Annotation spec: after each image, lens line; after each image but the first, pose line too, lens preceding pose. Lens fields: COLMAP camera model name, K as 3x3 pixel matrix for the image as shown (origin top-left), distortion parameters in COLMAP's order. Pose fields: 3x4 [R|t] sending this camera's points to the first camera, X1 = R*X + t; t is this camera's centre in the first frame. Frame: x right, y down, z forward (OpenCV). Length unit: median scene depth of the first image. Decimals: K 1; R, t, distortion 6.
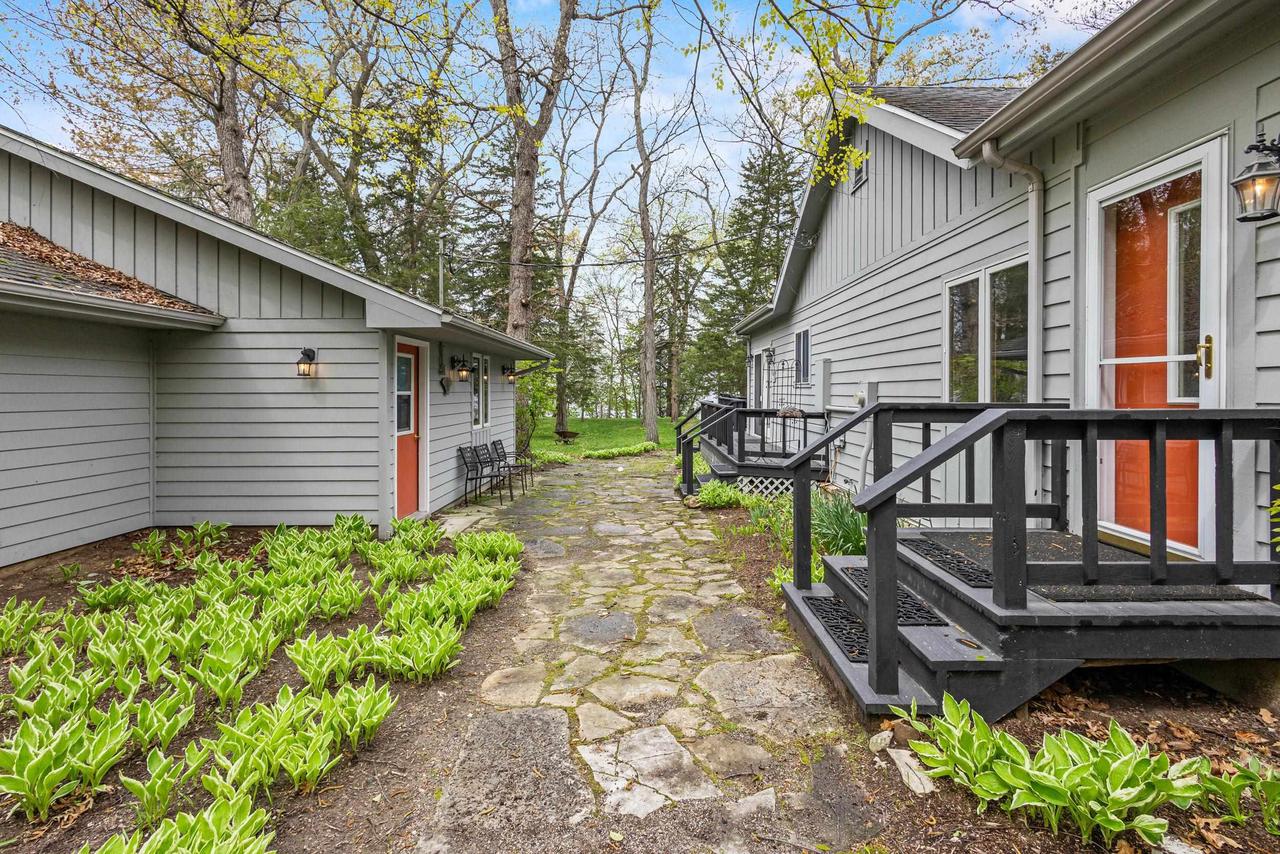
lens RADIAL K [[594.0, 0, 650.6], [0, 594.0, 392.2], [0, 0, 1]] dist [-0.000293, 0.003953]
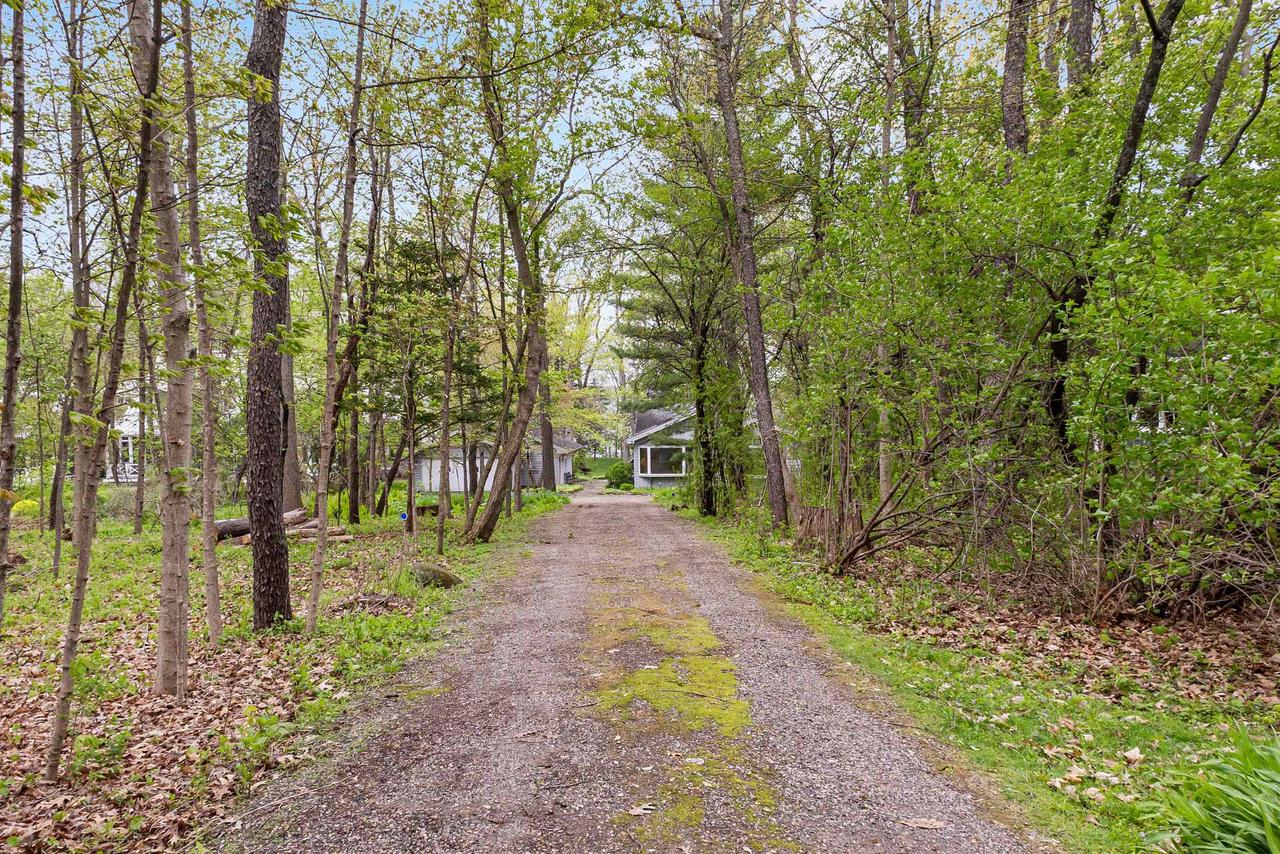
lens RADIAL K [[915.6, 0, 638.1], [0, 915.6, 427.5], [0, 0, 1]] dist [0.000353, 0.000002]
pose [[0.997150, -0.012902, -0.074337, 0.776506], [0.014877, 0.999549, 0.026075, -0.434790], [0.073967, -0.027107, 0.996892, -6.001294]]
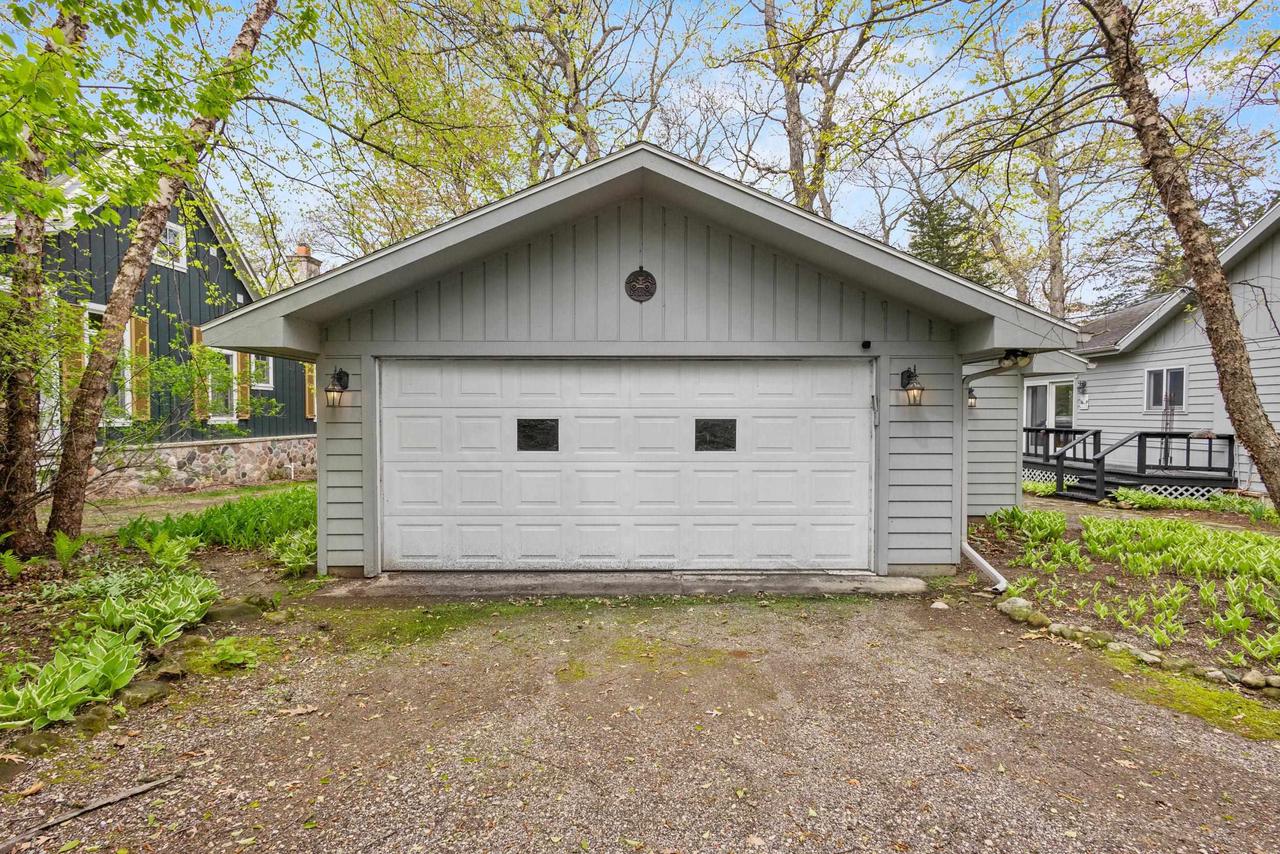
lens RADIAL K [[594.0, 0, 645.6], [0, 594.0, 422.5], [0, 0, 1]] dist [-0.000293, 0.003953]
pose [[0.999971, 0.002939, -0.007054, -0.948703], [-0.002859, 0.999931, 0.011352, -0.002518], [0.007087, -0.011332, 0.999911, -0.285082]]
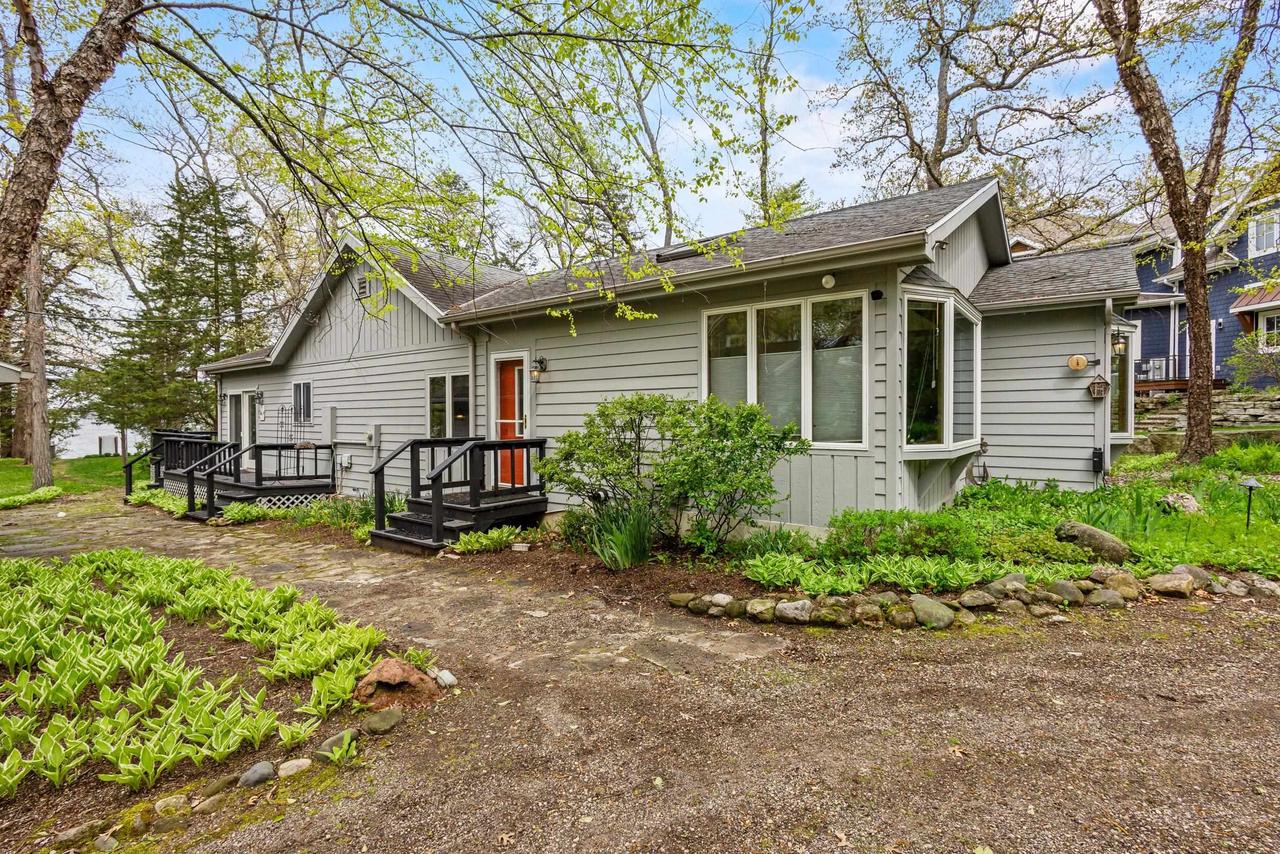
lens RADIAL K [[594.0, 0, 632.1], [0, 594.0, 427.9], [0, 0, 1]] dist [-0.000293, 0.003953]
pose [[0.626716, -0.012455, 0.779148, -0.354319], [0.002921, 0.999903, 0.013635, -0.022471], [-0.779242, -0.006270, 0.626691, -0.433265]]
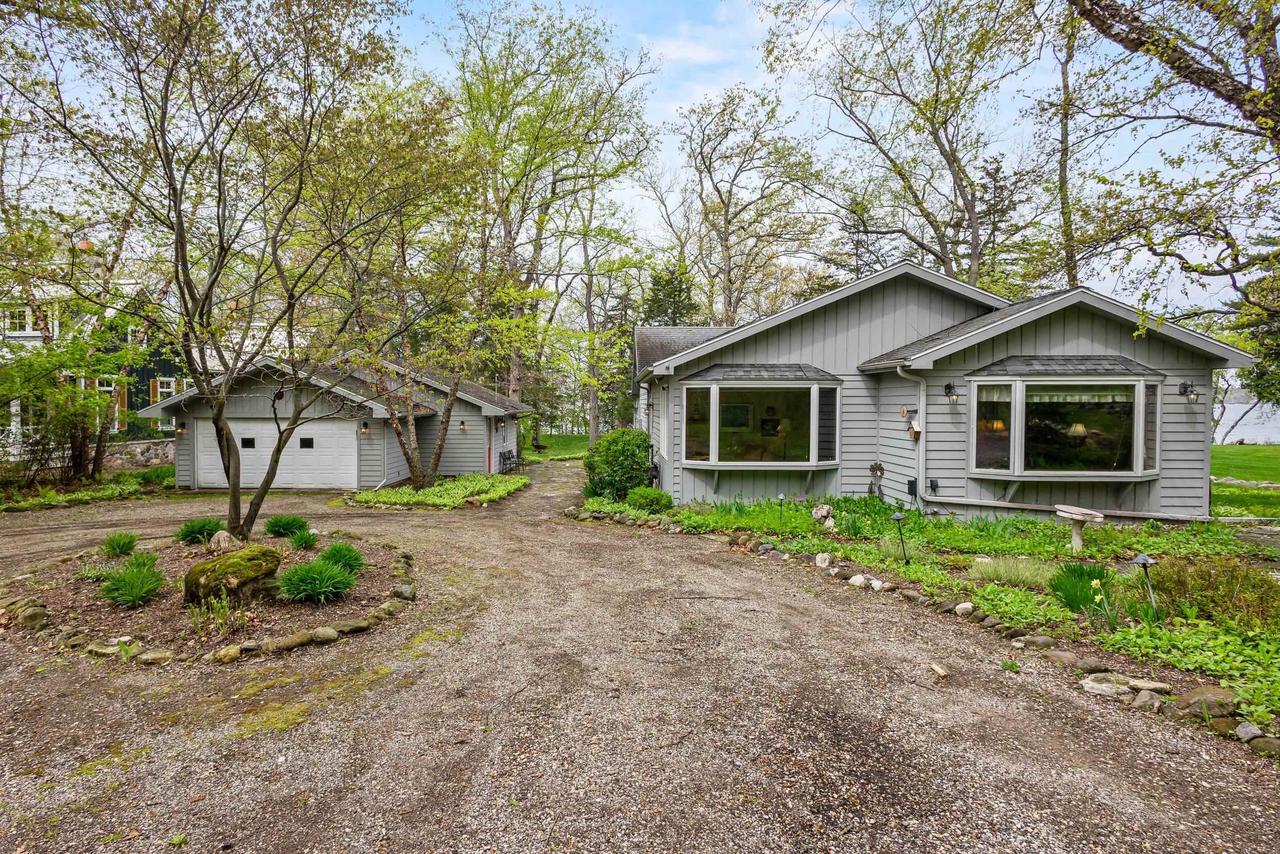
lens RADIAL K [[594.0, 0, 595.7], [0, 594.0, 425.4], [0, 0, 1]] dist [-0.000293, 0.003953]
pose [[0.999054, 0.004693, -0.043228, 0.211801], [-0.003183, 0.999384, 0.034936, -0.118446], [0.043366, -0.034766, 0.998454, -1.602548]]
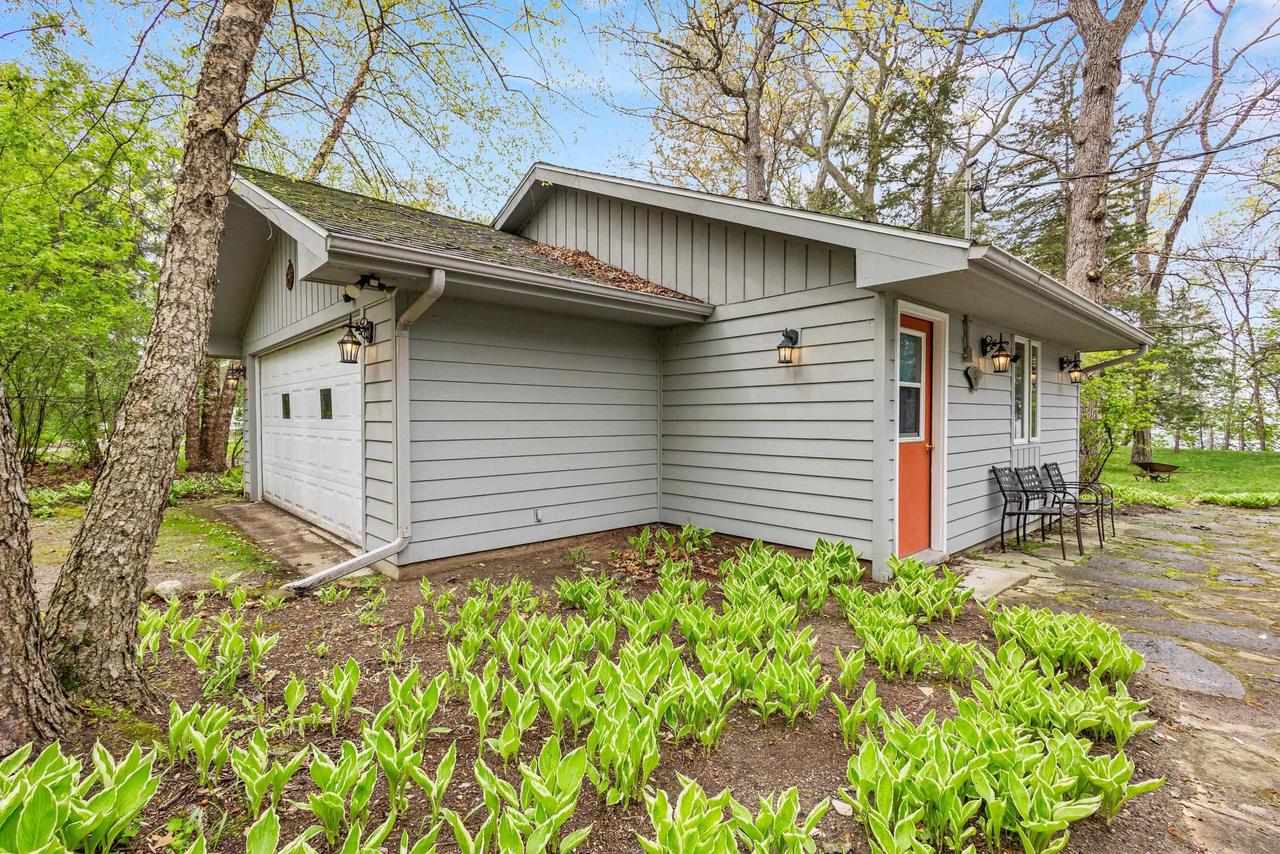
lens RADIAL K [[594.0, 0, 639.8], [0, 594.0, 428.2], [0, 0, 1]] dist [-0.000293, 0.003953]
pose [[0.669355, 0.014540, -0.742801, -0.079286], [-0.000728, 0.999821, 0.018916, 0.033717], [0.742943, -0.012121, 0.669245, 0.218440]]
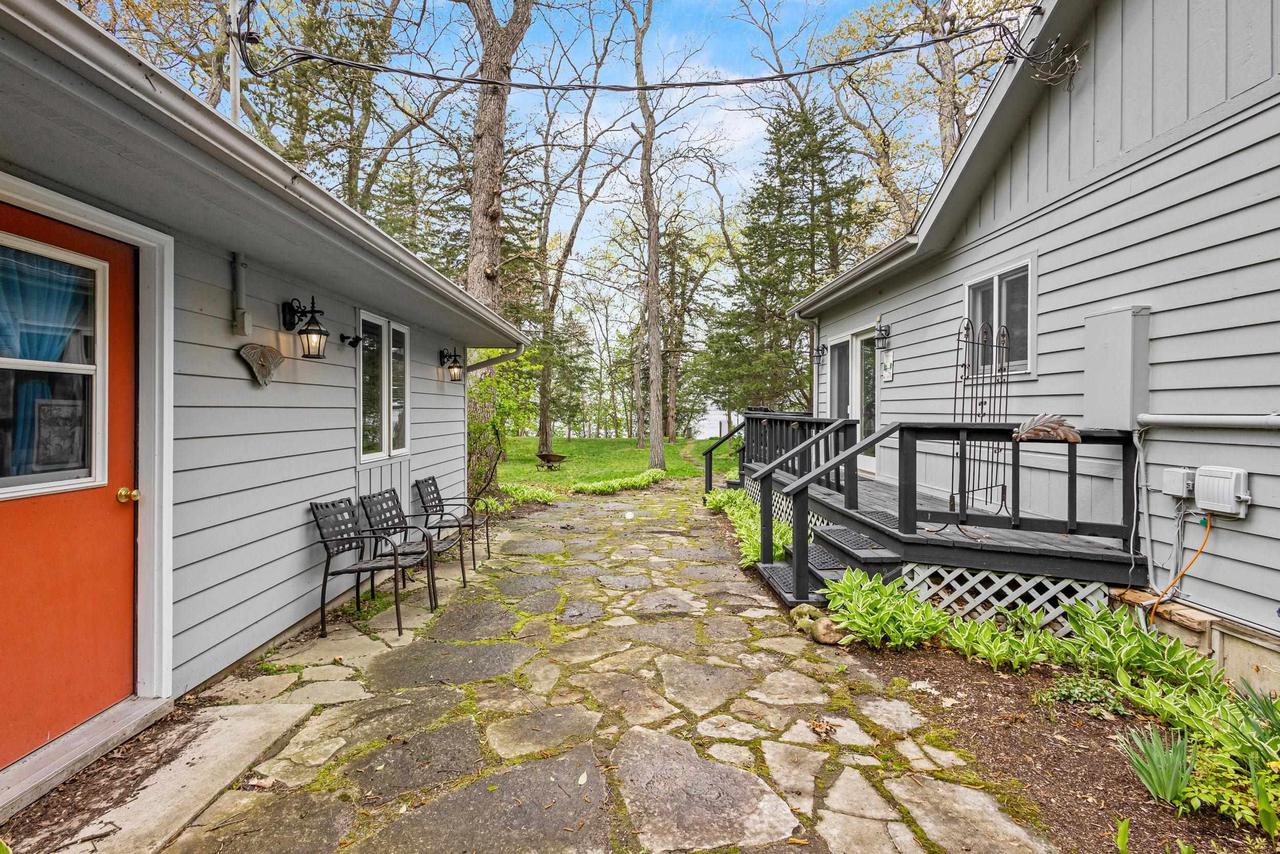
lens RADIAL K [[594.0, 0, 626.0], [0, 594.0, 413.5], [0, 0, 1]] dist [-0.000293, 0.003953]
pose [[0.999859, 0.002490, -0.016622, -0.072296], [-0.002440, 0.999992, 0.003034, 0.021113], [0.016630, -0.002993, 0.999857, 0.549702]]
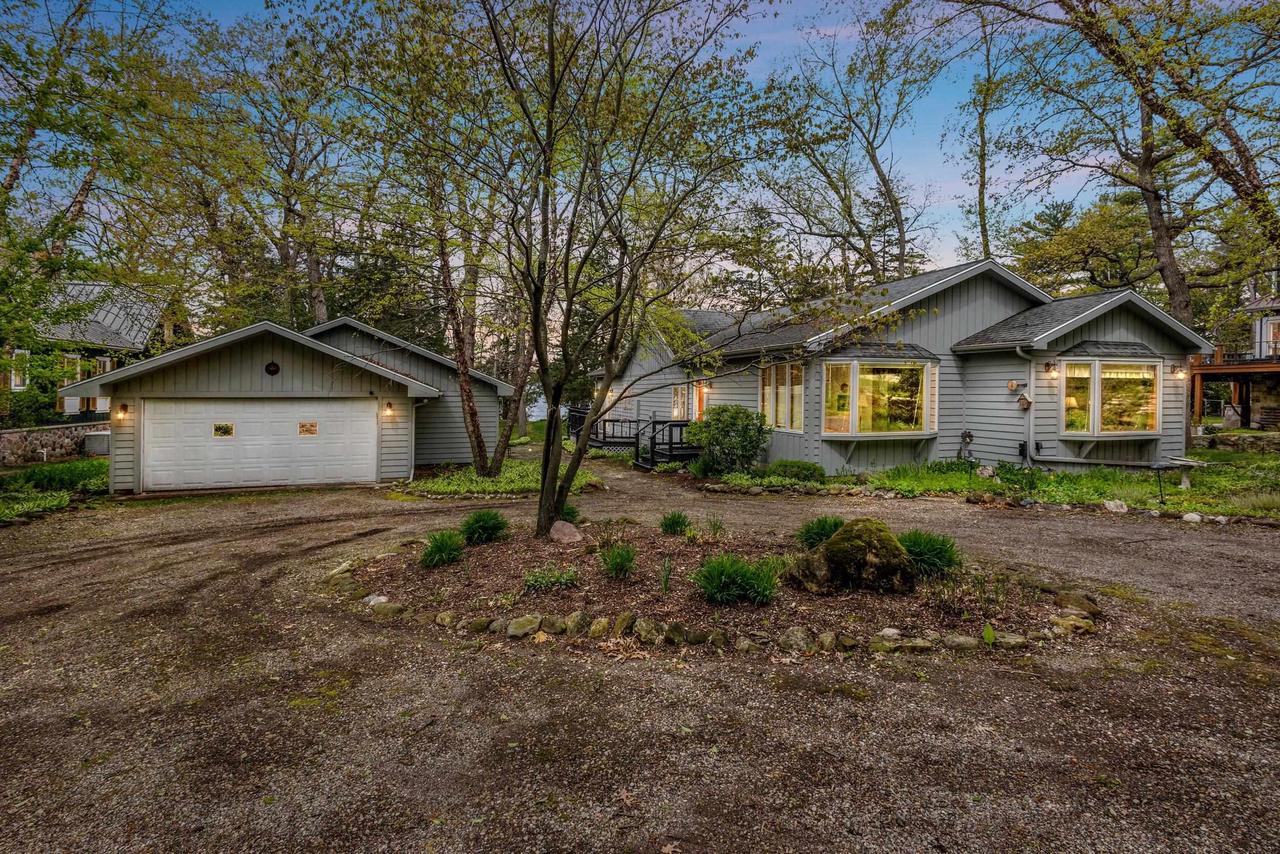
lens RADIAL K [[594.0, 0, 634.1], [0, 594.0, 404.0], [0, 0, 1]] dist [-0.000293, 0.003953]
pose [[0.955239, -0.002743, 0.295823, -0.486937], [-0.003181, 0.999804, 0.019541, -0.088020], [-0.295818, -0.019607, 0.955043, -1.469475]]
